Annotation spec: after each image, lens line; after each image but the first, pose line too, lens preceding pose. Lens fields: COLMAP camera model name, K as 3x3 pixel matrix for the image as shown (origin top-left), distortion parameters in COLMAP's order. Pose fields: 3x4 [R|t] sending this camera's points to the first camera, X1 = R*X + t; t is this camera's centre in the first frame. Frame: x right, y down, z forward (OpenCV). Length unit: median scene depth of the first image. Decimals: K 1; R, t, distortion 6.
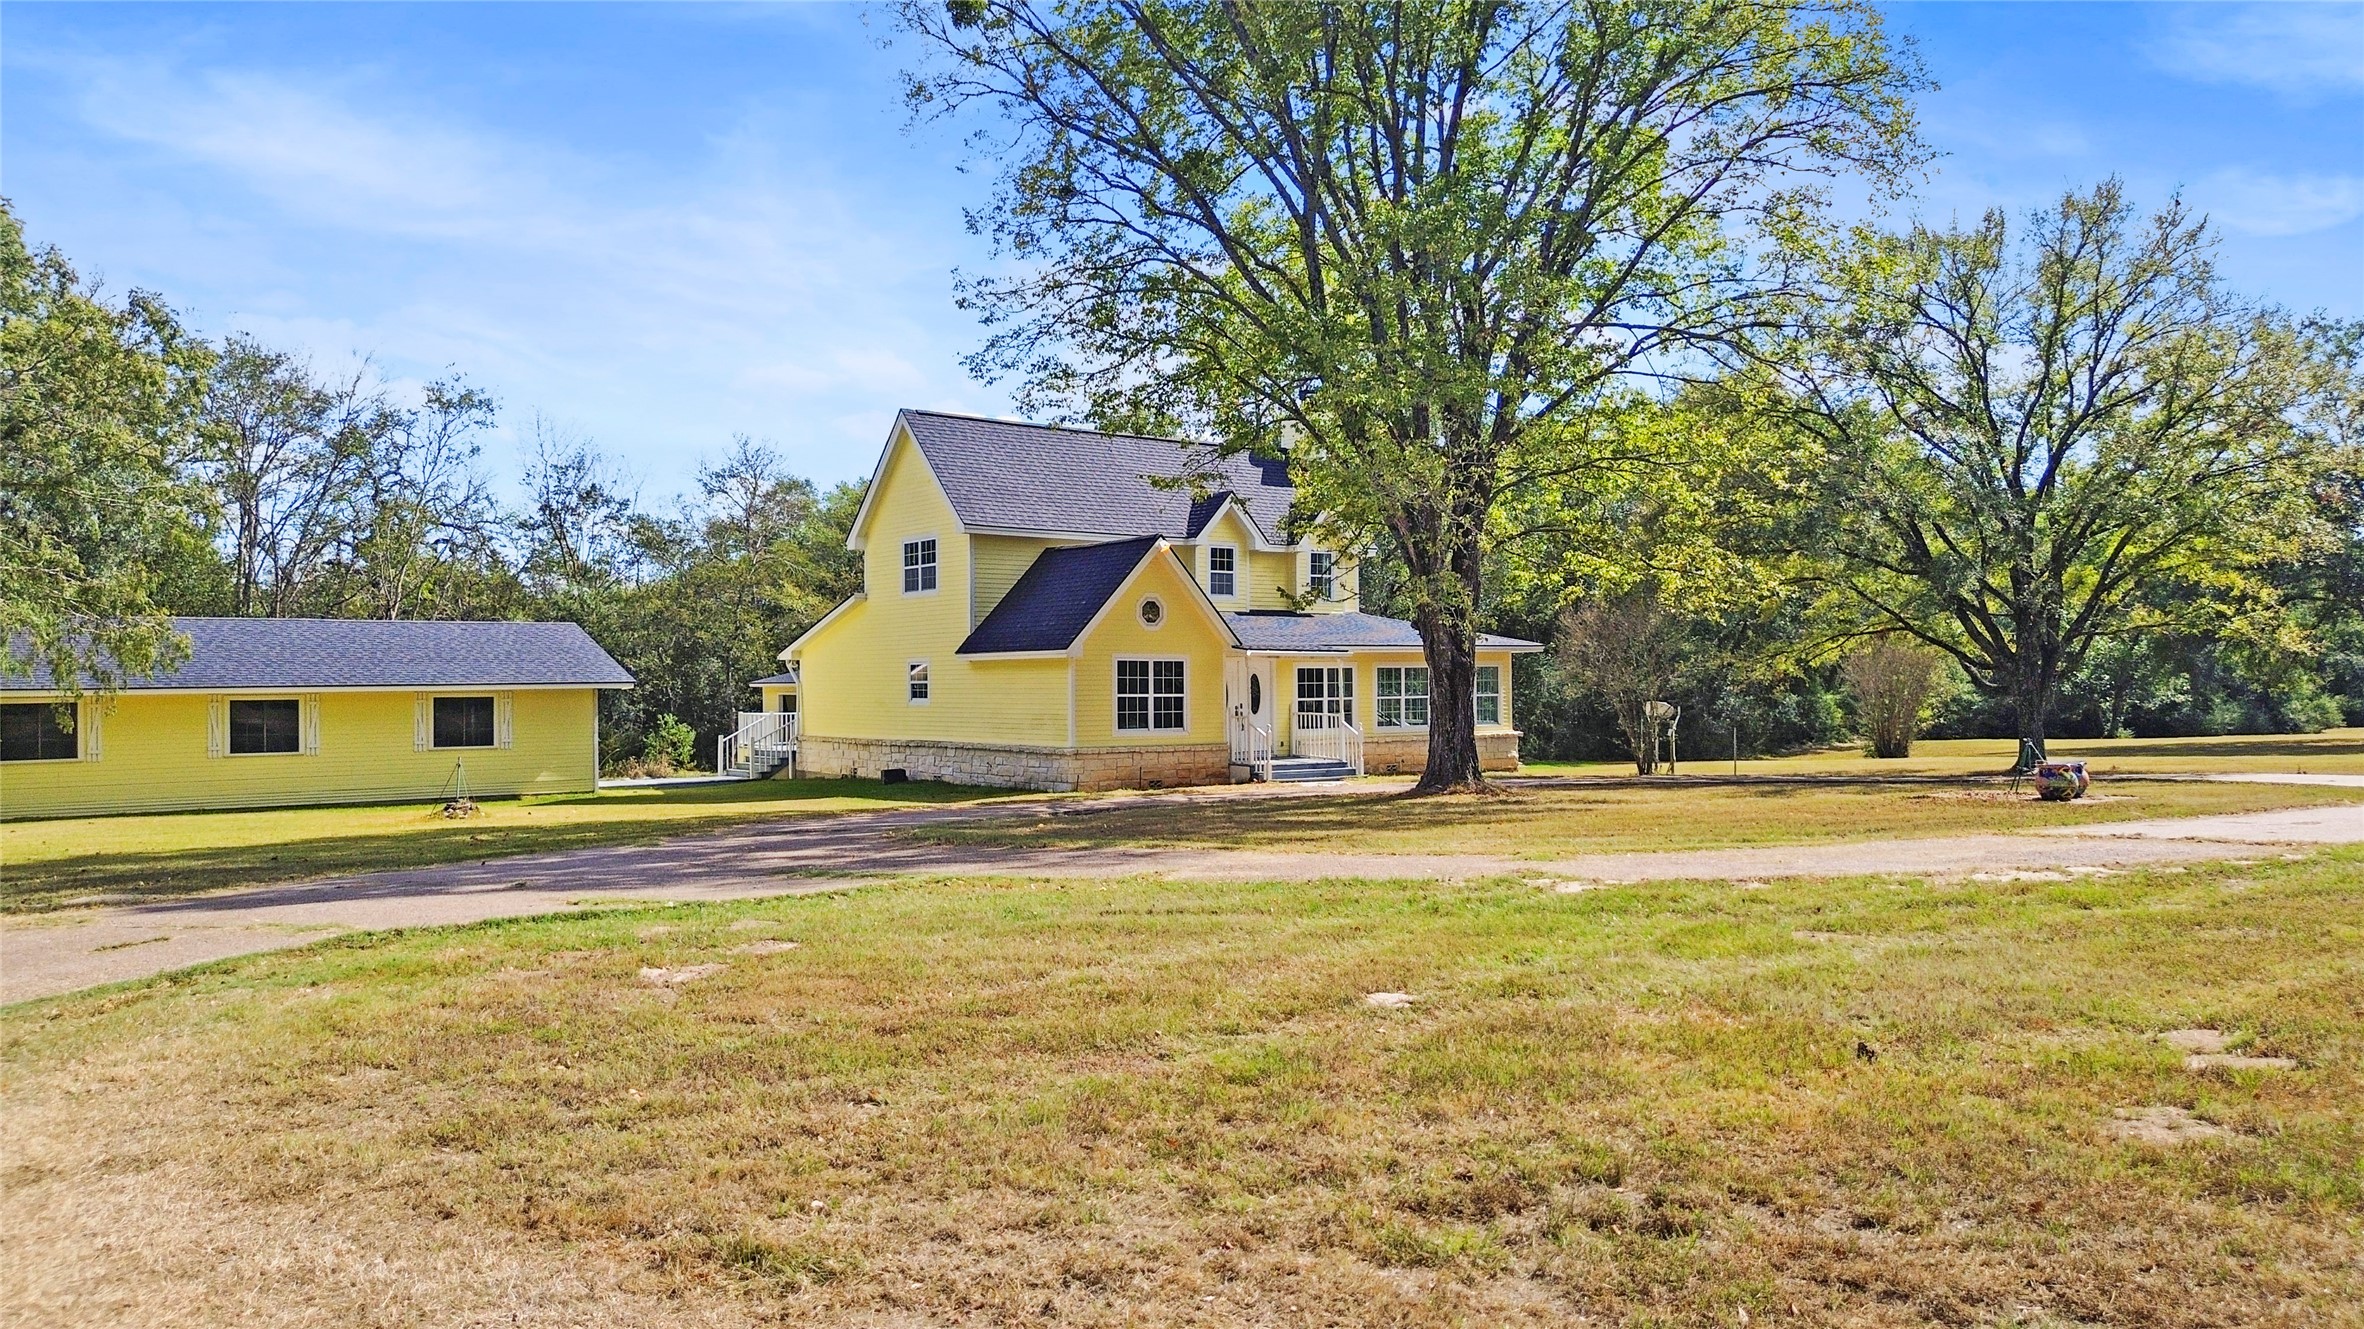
lens RADIAL K [[1721.9, 0, 1182.0], [0, 1721.9, 664.5], [0, 0, 1]] dist [-0.005143, -0.004847]
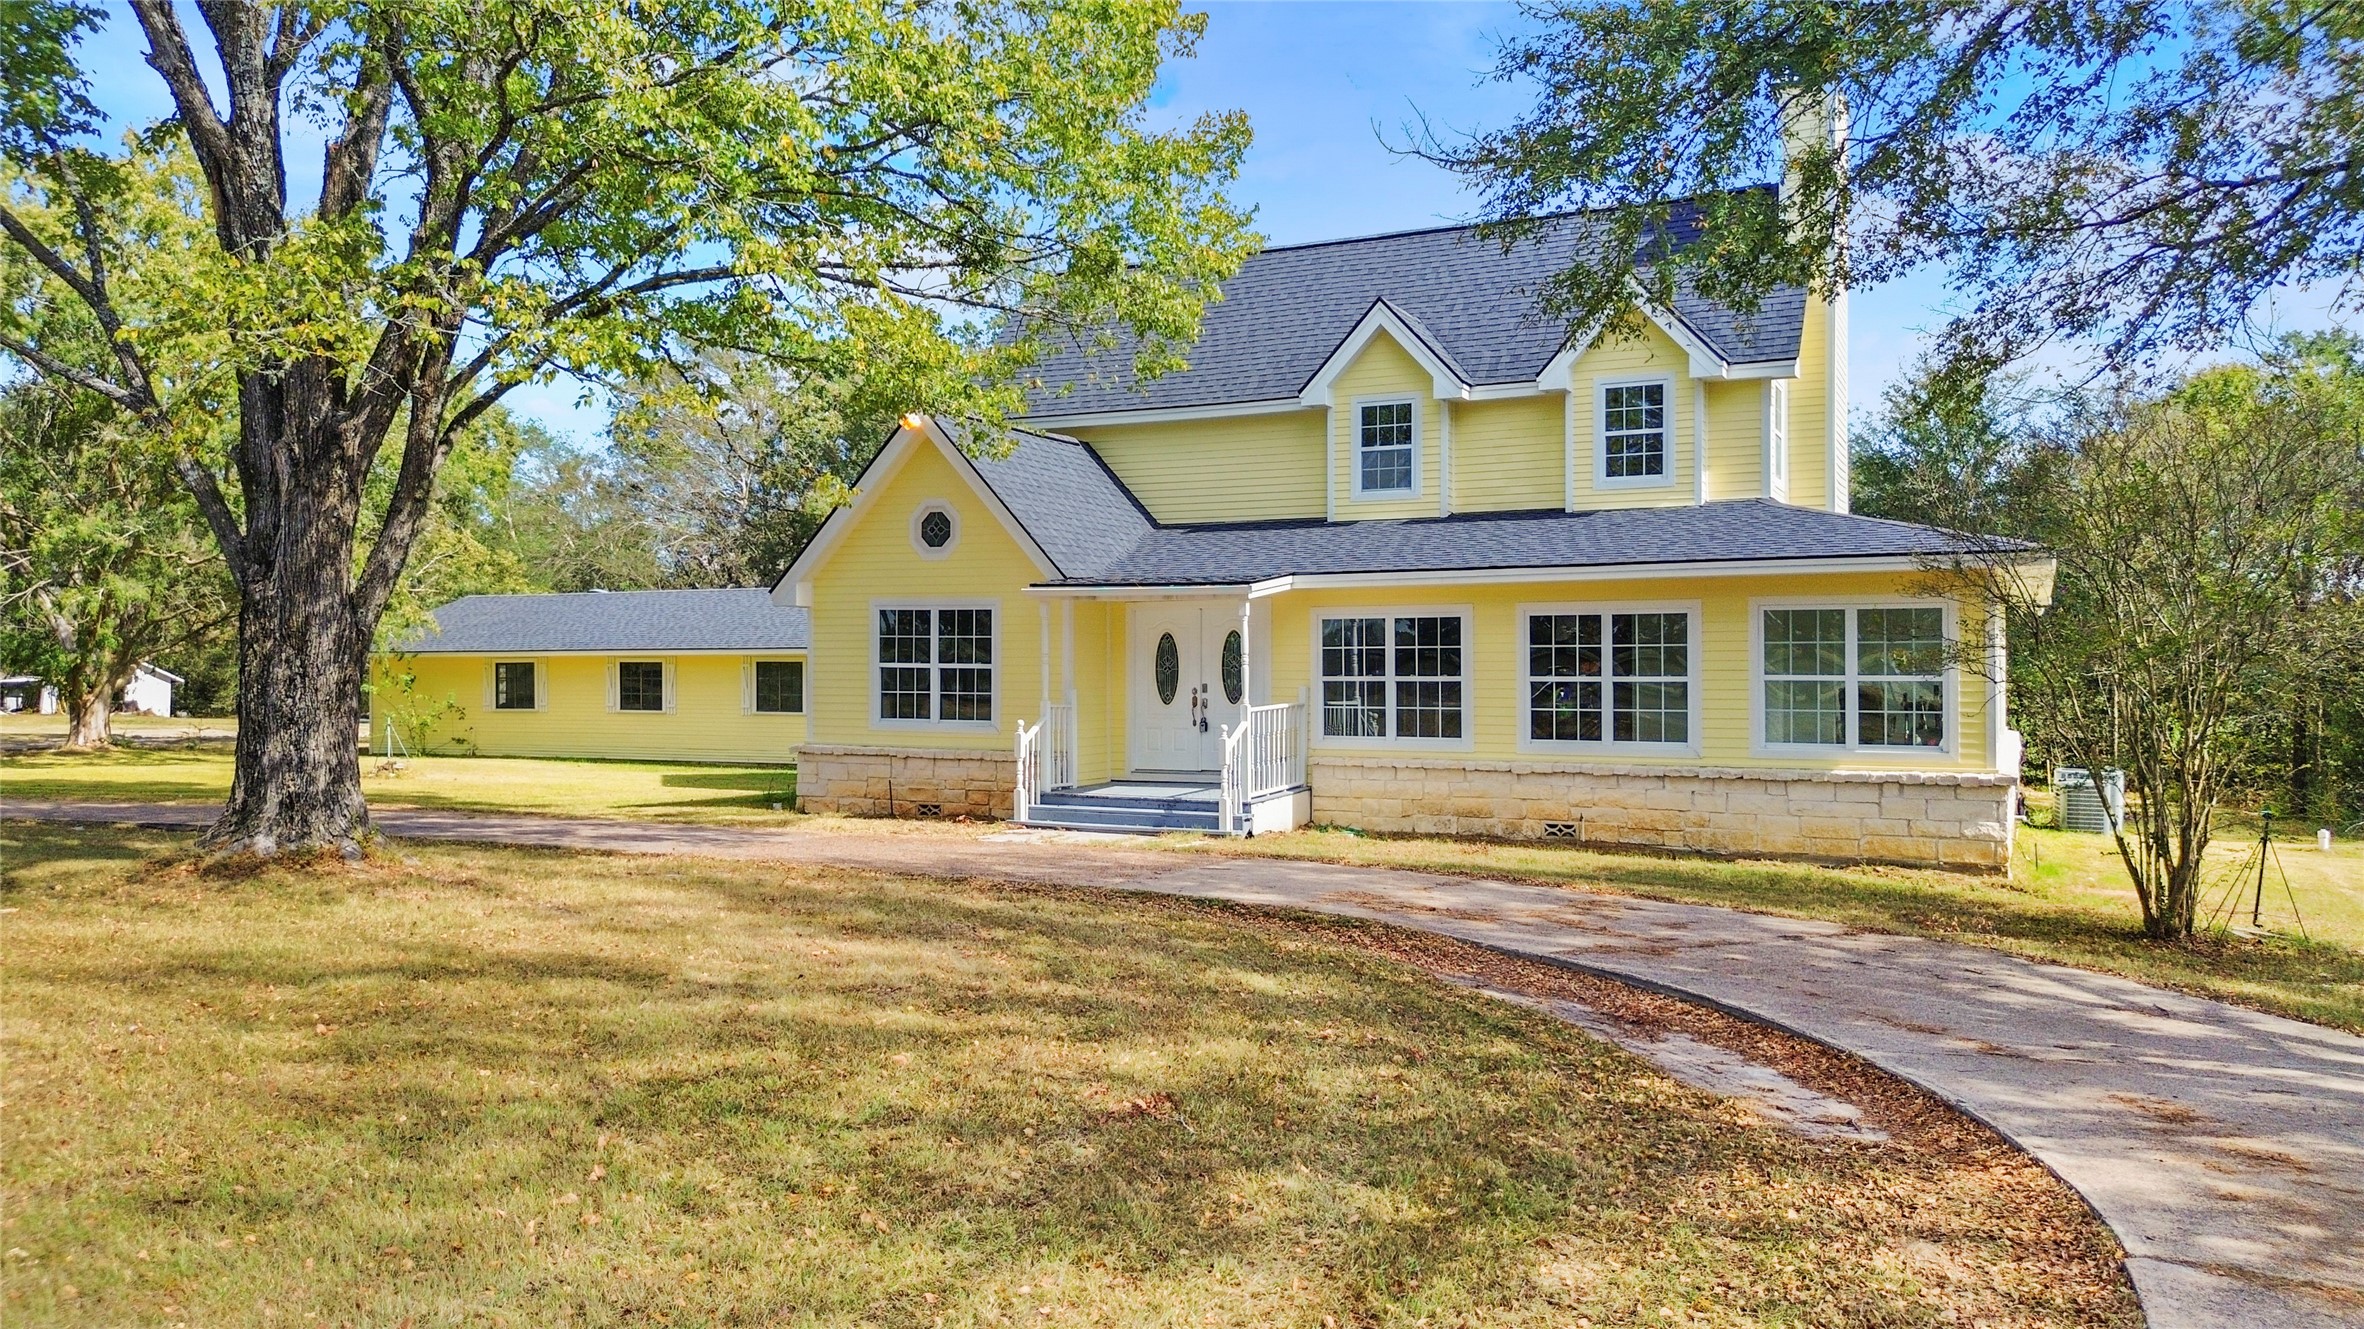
lens RADIAL K [[1721.9, 0, 1182.0], [0, 1721.9, 664.5], [0, 0, 1]] dist [-0.005143, -0.004847]
pose [[0.445529, 0.009479, -0.895218, 0.569695], [0.006859, 0.999878, 0.014000, 0.009447], [0.895241, -0.012377, 0.445409, 0.796979]]
